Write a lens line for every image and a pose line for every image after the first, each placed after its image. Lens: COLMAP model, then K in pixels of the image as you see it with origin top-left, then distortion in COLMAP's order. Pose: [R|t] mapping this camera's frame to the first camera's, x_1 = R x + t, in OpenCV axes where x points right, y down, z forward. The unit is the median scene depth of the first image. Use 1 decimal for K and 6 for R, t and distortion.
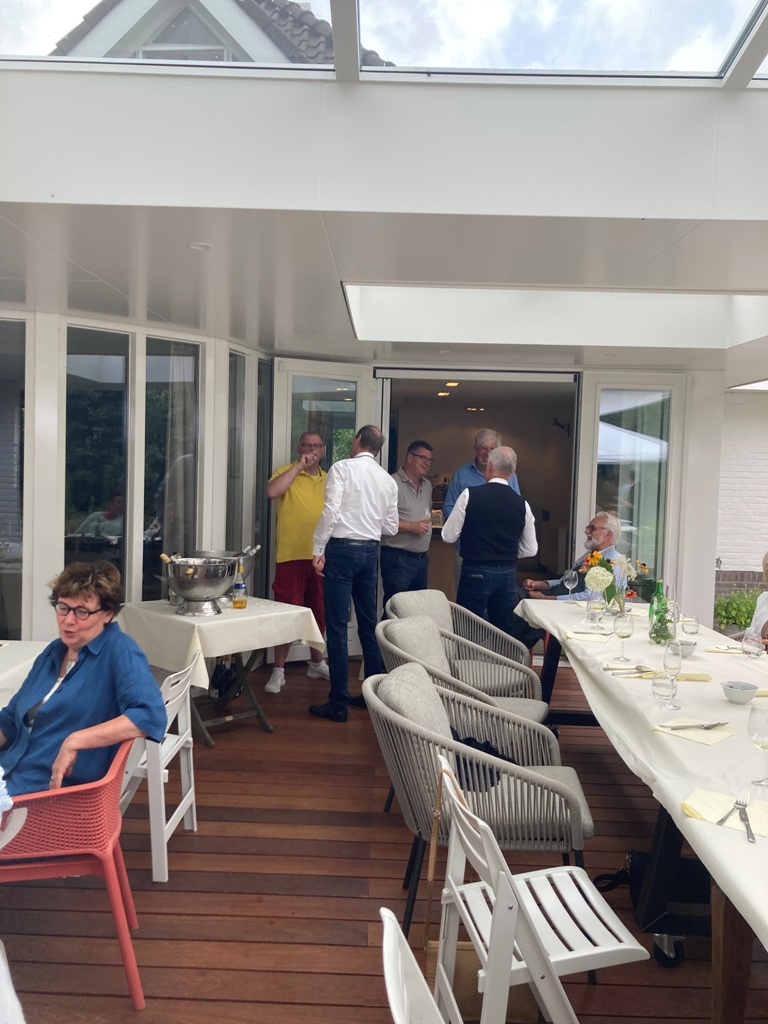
lens RADIAL K [[840.3, 0, 385.0], [0, 840.3, 495.9], [0, 0, 1]] dist [0.042946, -0.044463]
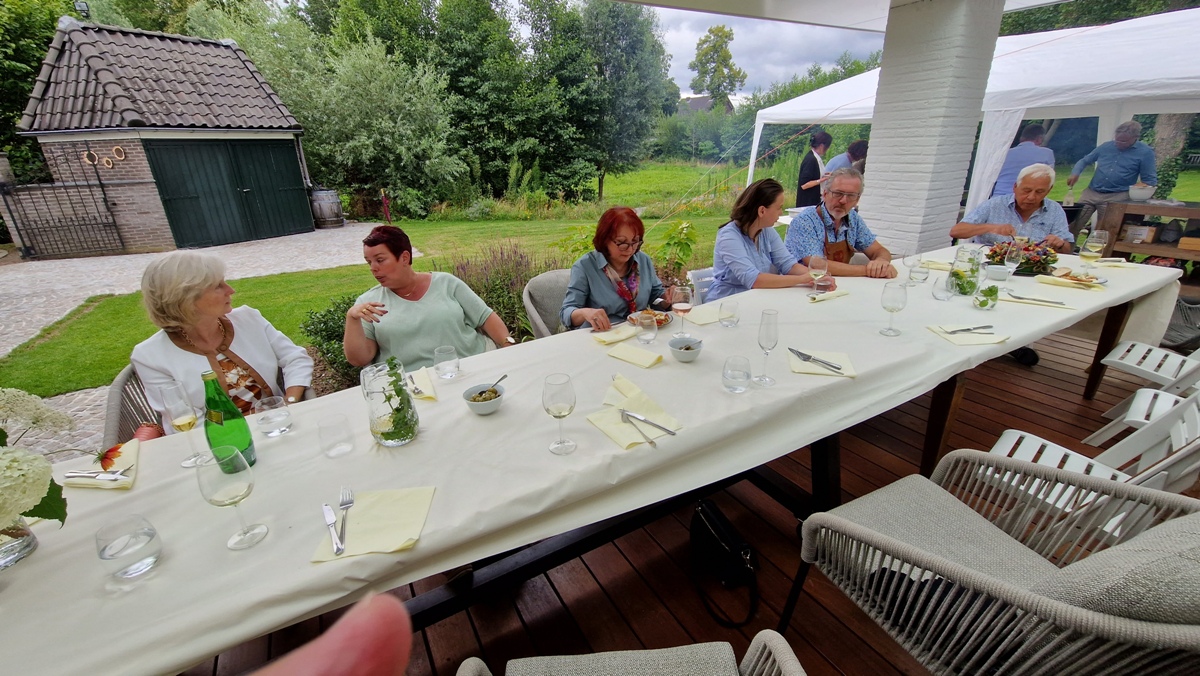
lens RADIAL K [[487.8, 0, 600.0], [0, 487.8, 333.3], [0, 0, 1]] dist [0.013043, -0.005755]
pose [[-0.507958, -0.319891, 0.799780, 0.014624], [0.055437, 0.914420, 0.400953, -0.010671], [-0.859596, 0.248005, -0.446753, 0.882714]]
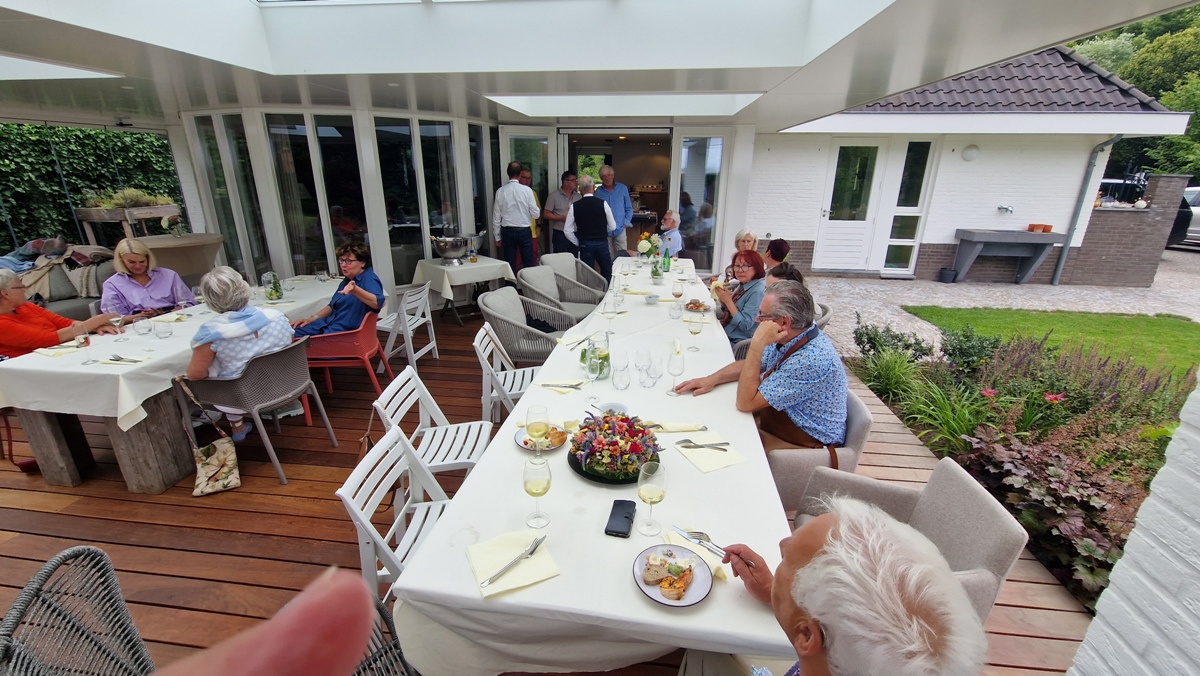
lens RADIAL K [[487.8, 0, 600.0], [0, 487.8, 333.3], [0, 0, 1]] dist [0.013043, -0.005755]
pose [[0.994347, 0.011281, -0.105576, 0.273093], [0.018225, 0.961448, 0.274383, -0.022220], [0.104601, -0.274756, 0.955807, -0.165748]]
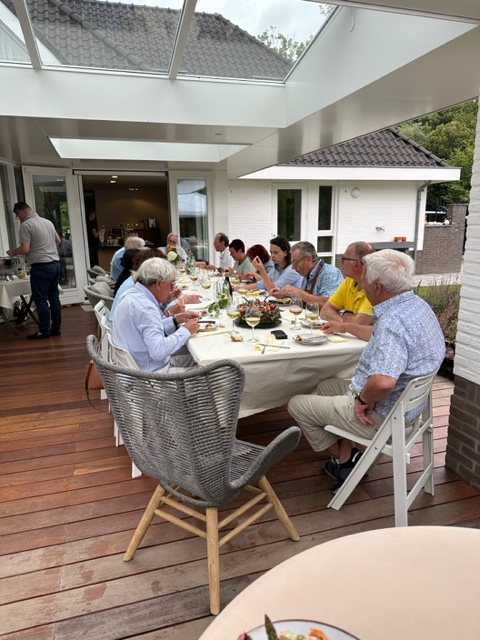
lens RADIAL K [[449.6, 0, 240.0], [0, 449.6, 320.0], [0, 0, 1]] dist [0.095531, -0.114587]
pose [[0.956486, -0.106132, 0.271793, 0.055174], [0.056218, 0.981081, 0.185258, 0.047486], [-0.286313, -0.161917, 0.944356, -0.434819]]
